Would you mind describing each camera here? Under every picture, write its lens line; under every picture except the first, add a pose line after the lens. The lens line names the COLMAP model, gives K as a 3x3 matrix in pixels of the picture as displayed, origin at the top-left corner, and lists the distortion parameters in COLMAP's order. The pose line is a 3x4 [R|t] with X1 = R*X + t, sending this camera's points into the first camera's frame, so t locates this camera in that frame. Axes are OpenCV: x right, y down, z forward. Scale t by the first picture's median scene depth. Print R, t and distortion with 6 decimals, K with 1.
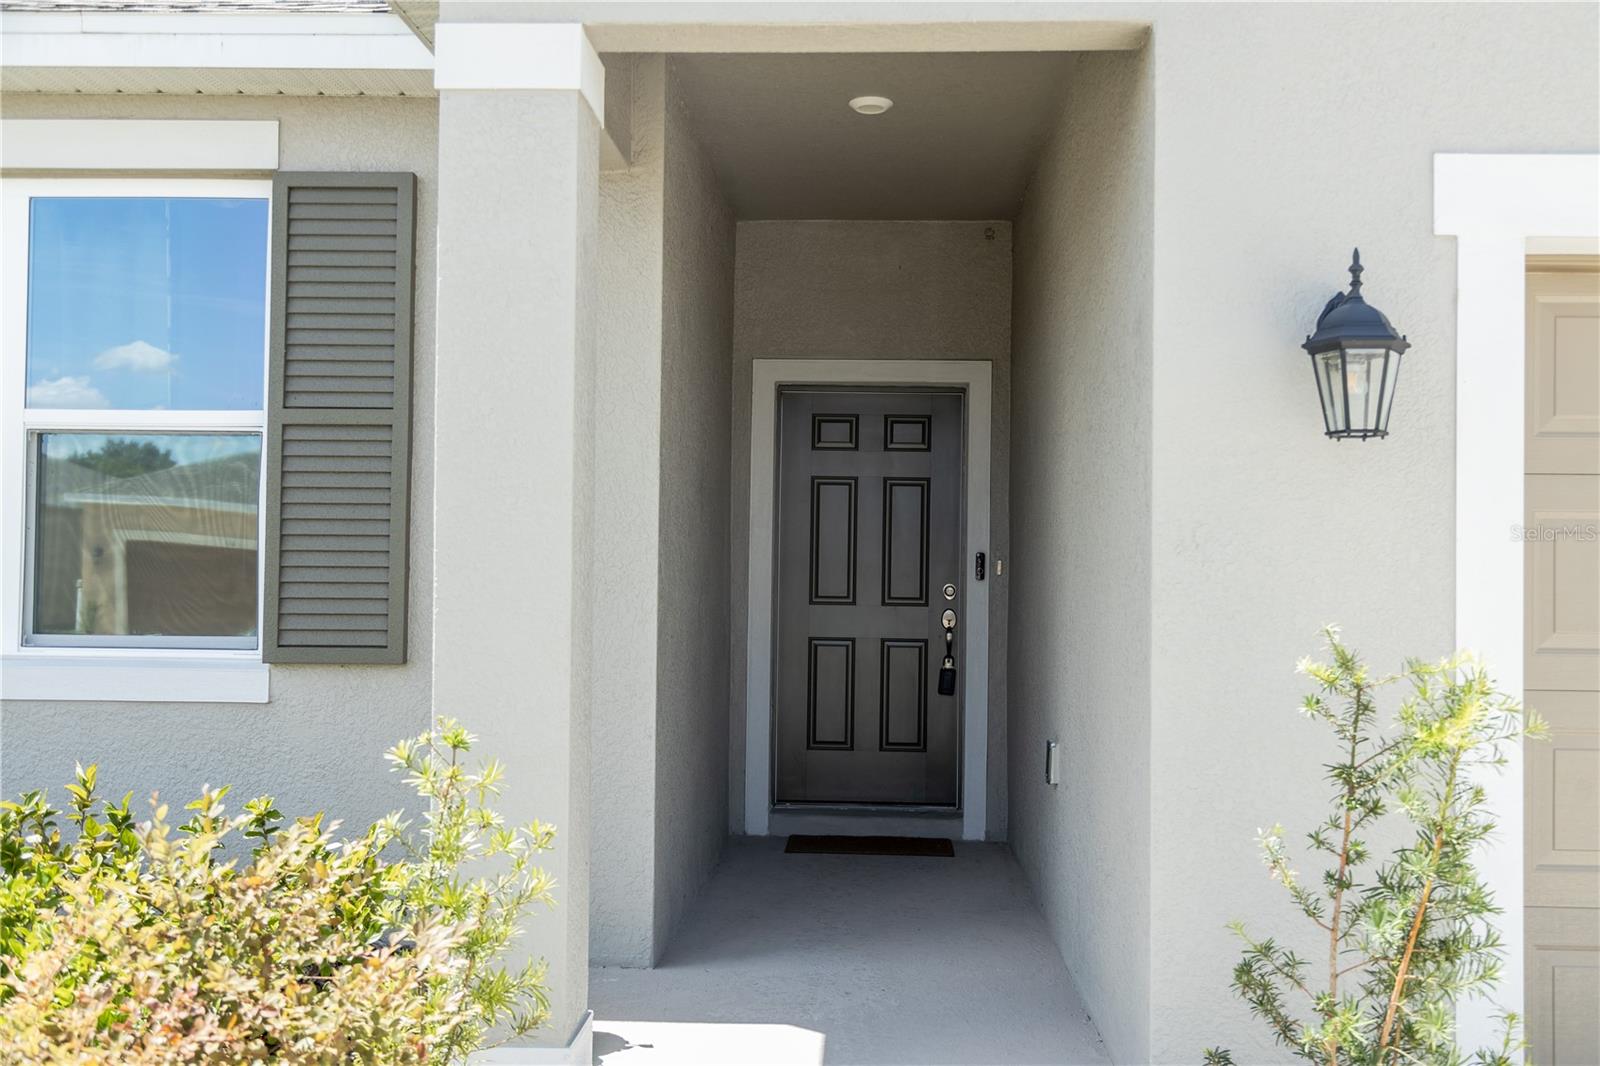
lens RADIAL K [[1660.9, 0, 808.3], [0, 1660.9, 540.8], [0, 0, 1]] dist [0.036469, -0.028962]
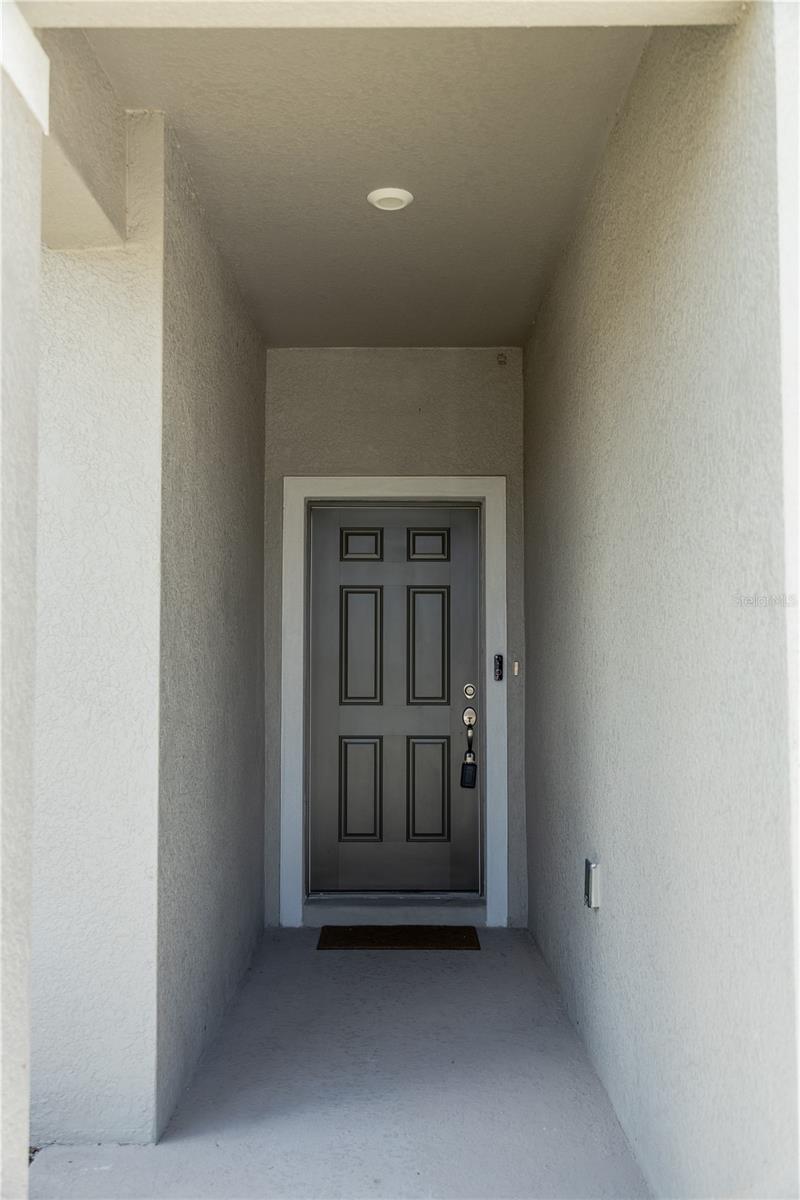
lens RADIAL K [[1245.7, 0, 400.0], [0, 1245.7, 600.0], [0, 0, 1]] dist [0.036469, -0.028962]
pose [[0.999043, -0.012238, 0.041999, 0.006934], [0.013492, 0.999468, -0.029707, -0.005161], [-0.041613, 0.030245, 0.998676, 0.198139]]
